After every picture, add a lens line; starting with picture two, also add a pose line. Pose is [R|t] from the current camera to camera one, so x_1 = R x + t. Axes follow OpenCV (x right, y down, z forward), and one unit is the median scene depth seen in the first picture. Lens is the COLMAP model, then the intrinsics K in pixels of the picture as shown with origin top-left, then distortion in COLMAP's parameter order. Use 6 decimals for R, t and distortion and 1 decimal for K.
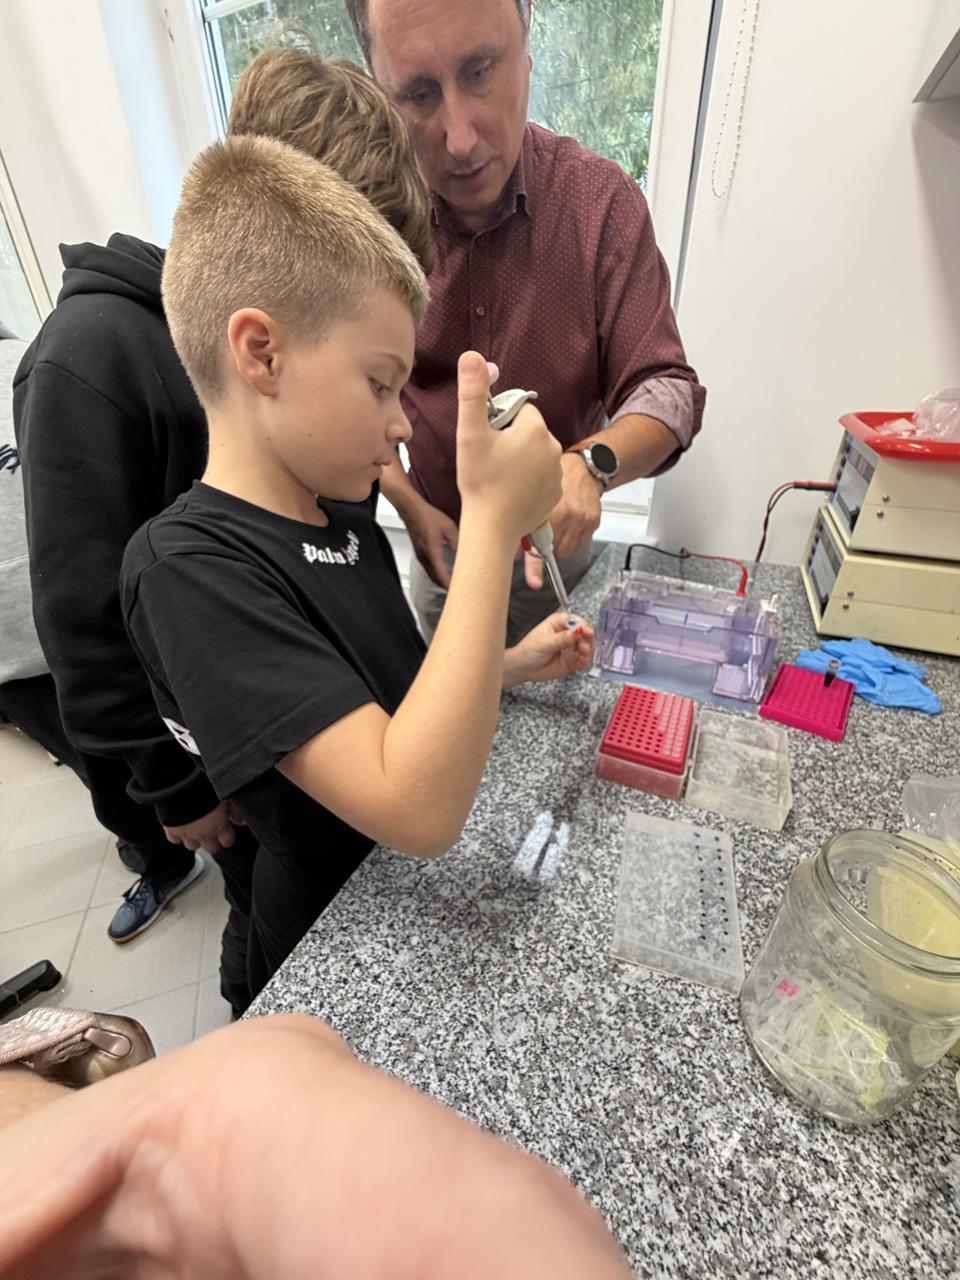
lens RADIAL K [[514.2, 0, 481.3], [0, 514.2, 636.6], [0, 0, 1]] dist [-0.001054, -0.000611]
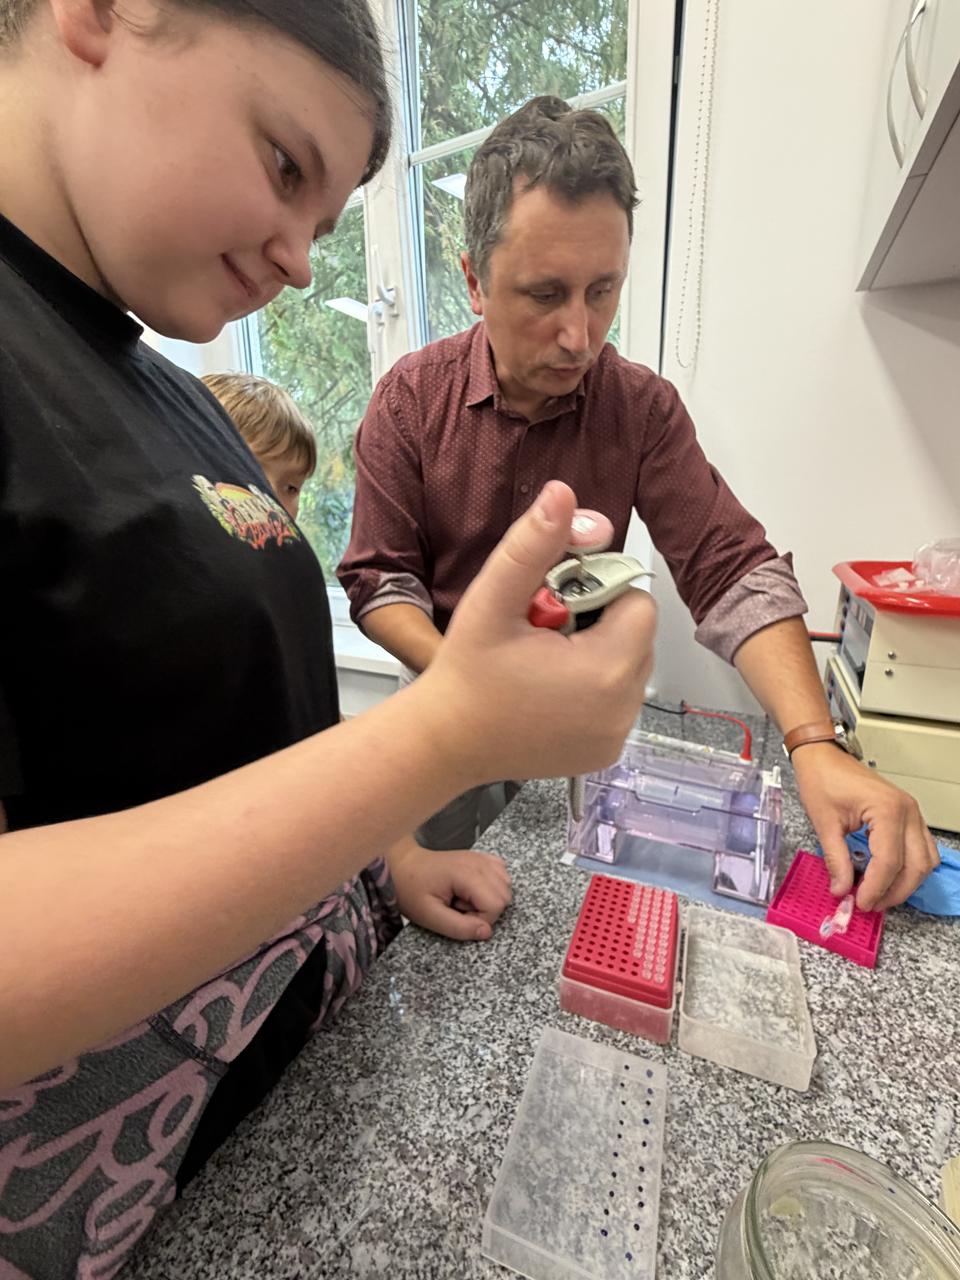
lens RADIAL K [[551.5, 0, 478.5], [0, 551.5, 640.2], [0, 0, 1]] dist [-0.006193, 0.001534]
pose [[0.999605, 0.007841, -0.026998, 0.168531], [-0.014390, 0.967686, -0.251746, -0.074461], [0.024152, 0.252035, 0.967417, 0.104699]]
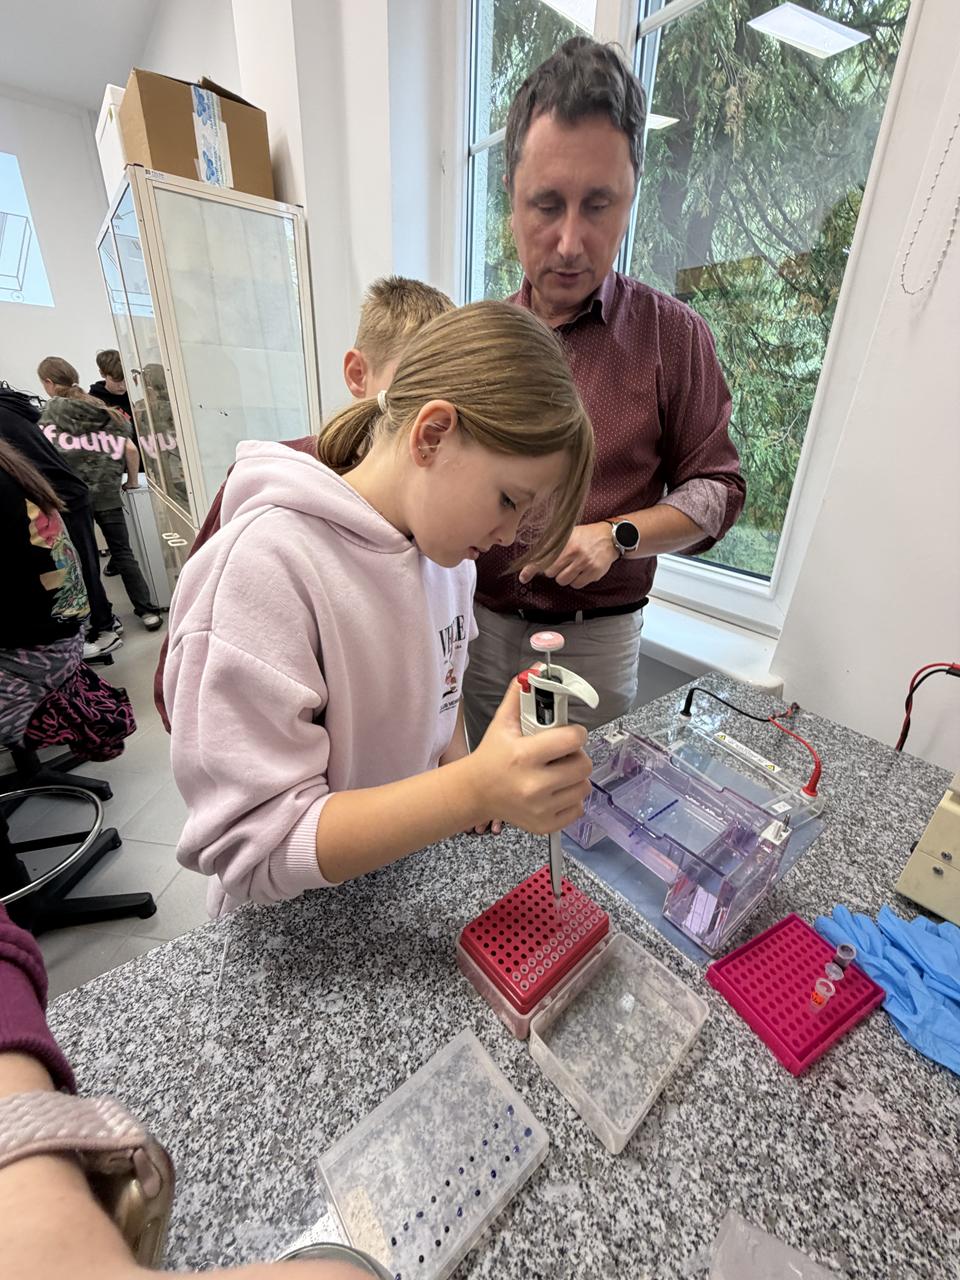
lens RADIAL K [[509.4, 0, 478.5], [0, 509.4, 636.7], [0, 0, 1]] dist [-0.002995, 0.001684]
pose [[0.892237, 0.229955, -0.388631, 0.637215], [-0.261620, 0.964710, -0.029816, -0.319985], [0.368060, 0.128276, 0.920911, 0.201265]]
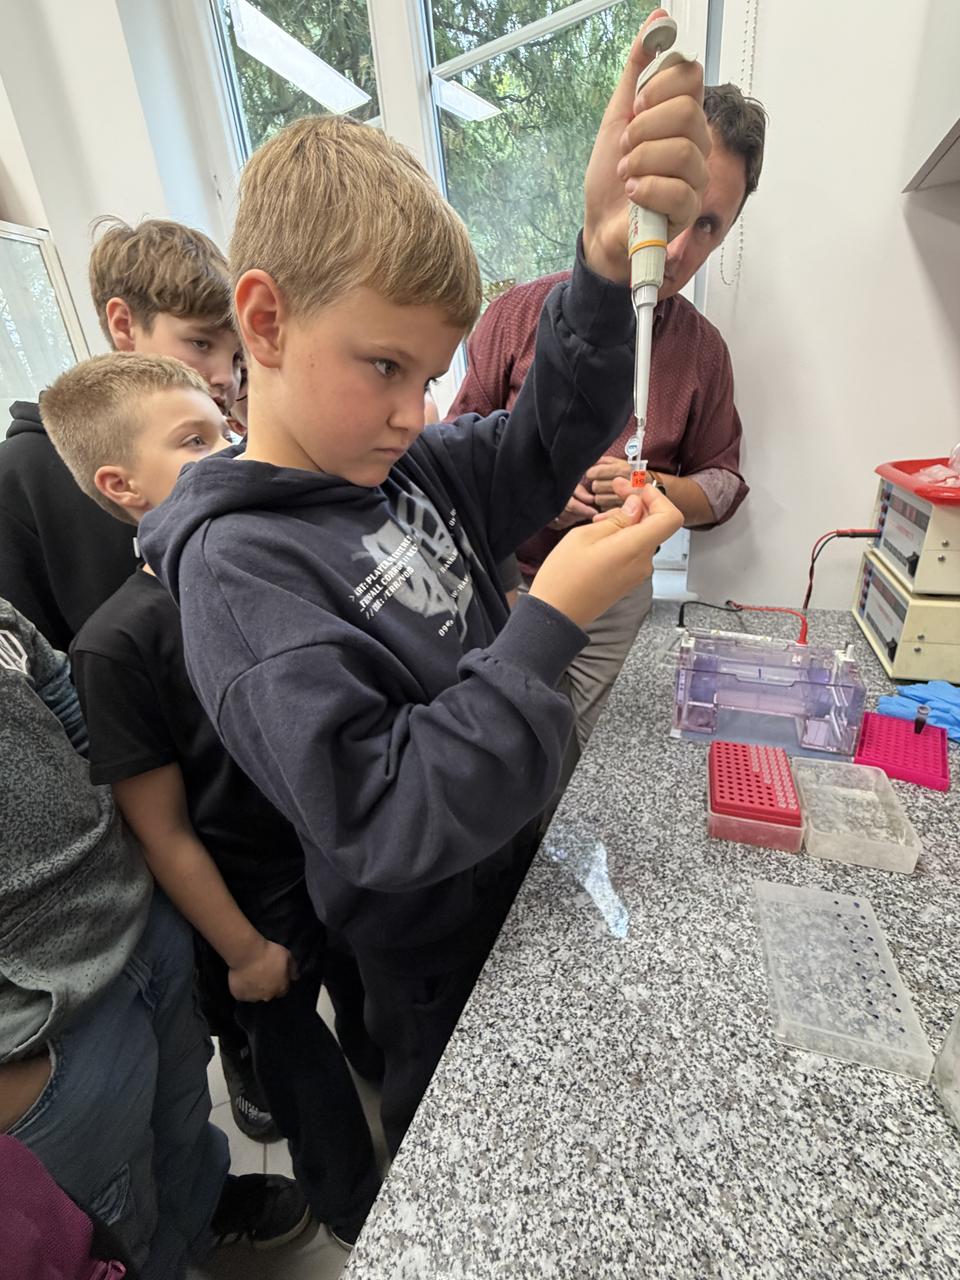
lens RADIAL K [[513.9, 0, 481.5], [0, 513.9, 635.2], [0, 0, 1]] dist [-0.002949, 0.001137]
pose [[0.997044, -0.071598, -0.027867, -0.191904], [0.067821, 0.990621, -0.118621, -0.045442], [0.036099, 0.116380, 0.992549, -0.047150]]
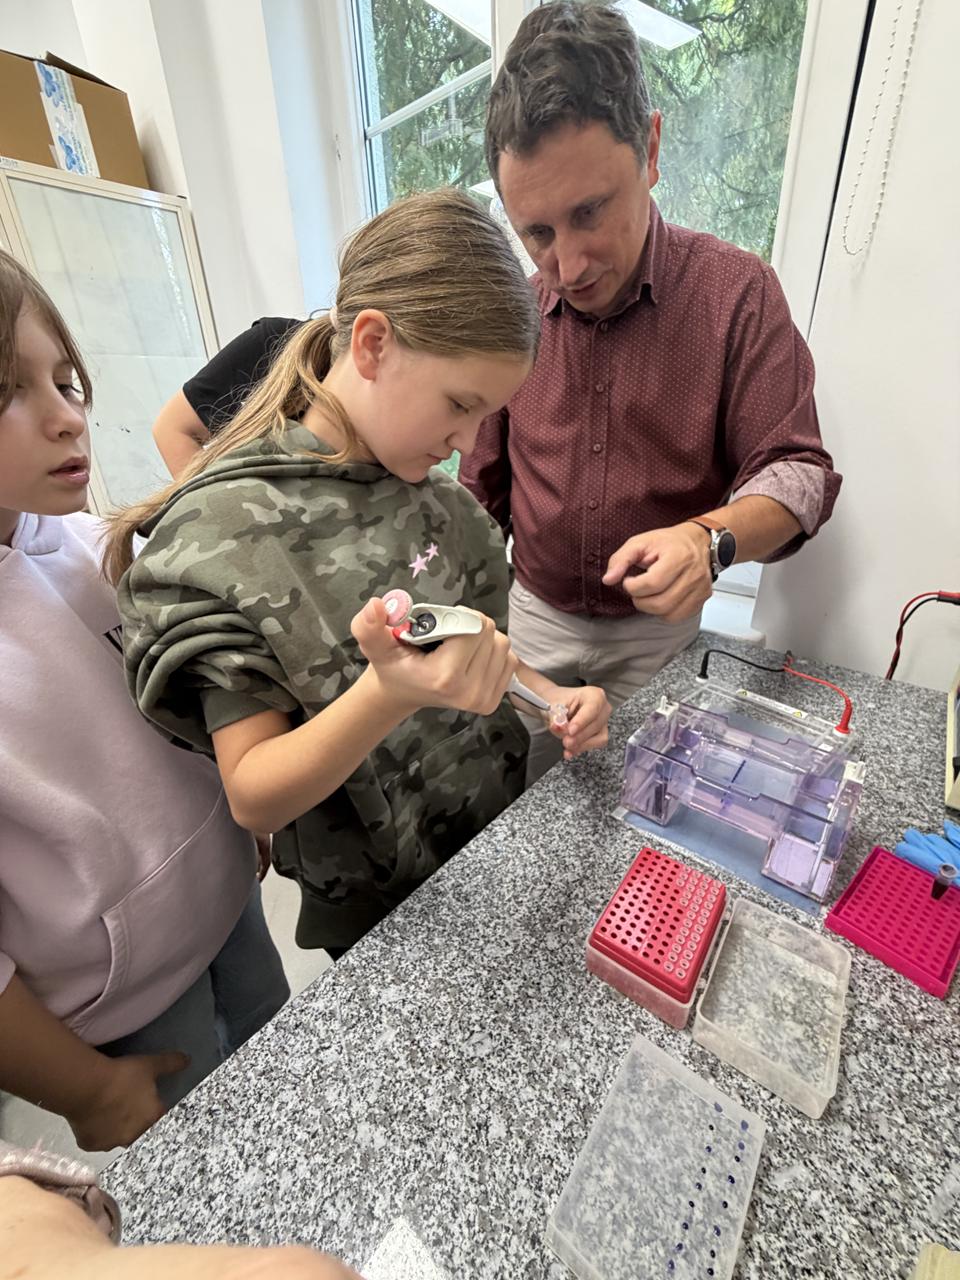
lens RADIAL K [[510.5, 0, 479.0], [0, 510.5, 639.3], [0, 0, 1]] dist [-0.006278, 0.001943]
pose [[0.961802, 0.098003, -0.255604, 0.312495], [-0.113757, 0.992370, -0.047559, -0.252353], [0.248992, 0.074819, 0.965611, 0.179043]]
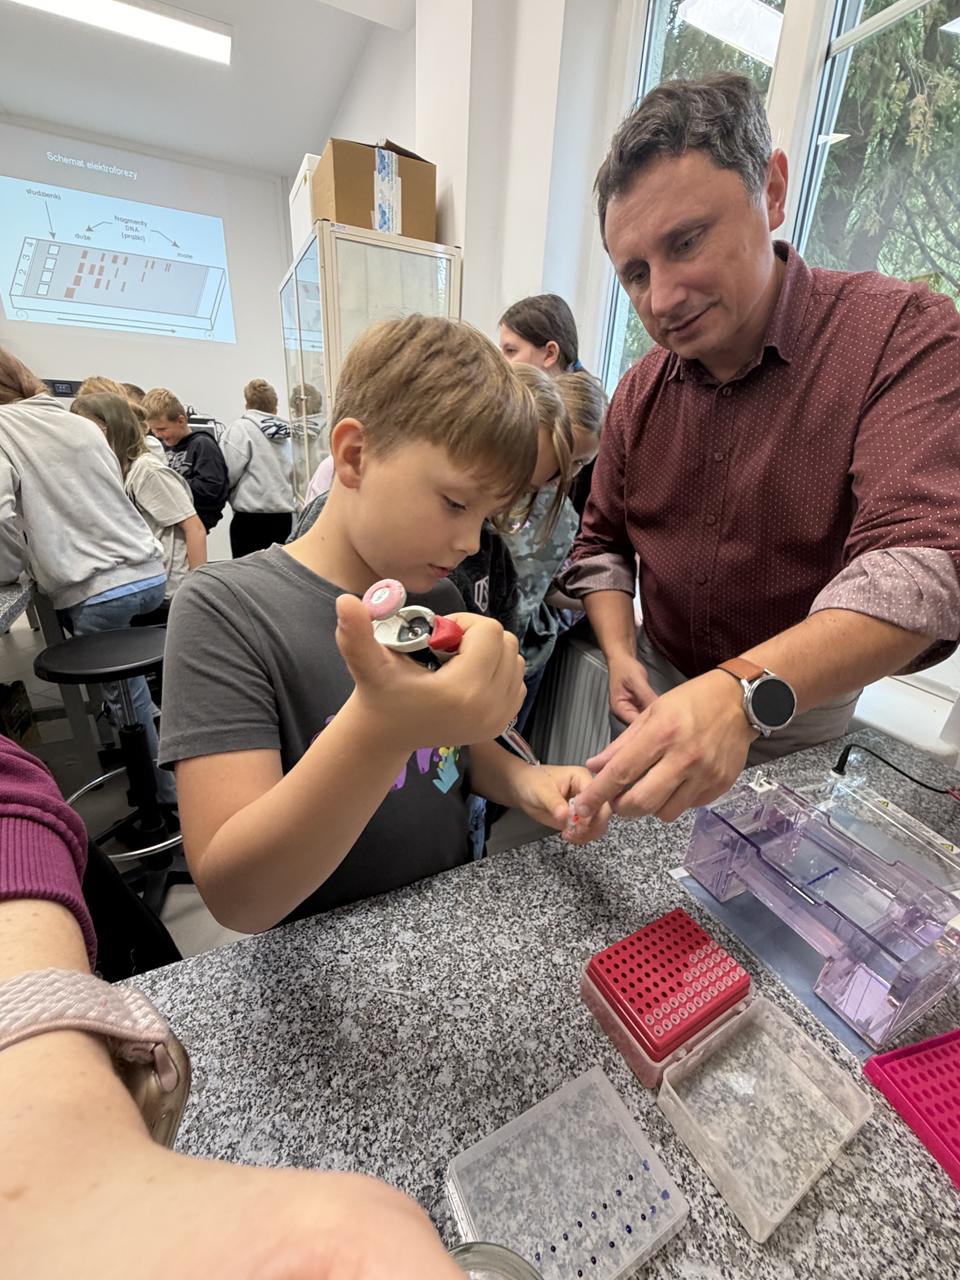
lens RADIAL K [[510.7, 0, 480.0], [0, 510.7, 640.0], [0, 0, 1]] dist [-0.005571, 0.002001]
pose [[0.777869, 0.291251, -0.556860, 0.540546], [-0.355405, 0.934682, -0.007597, -0.272245], [0.518274, 0.203820, 0.830572, 0.136059]]
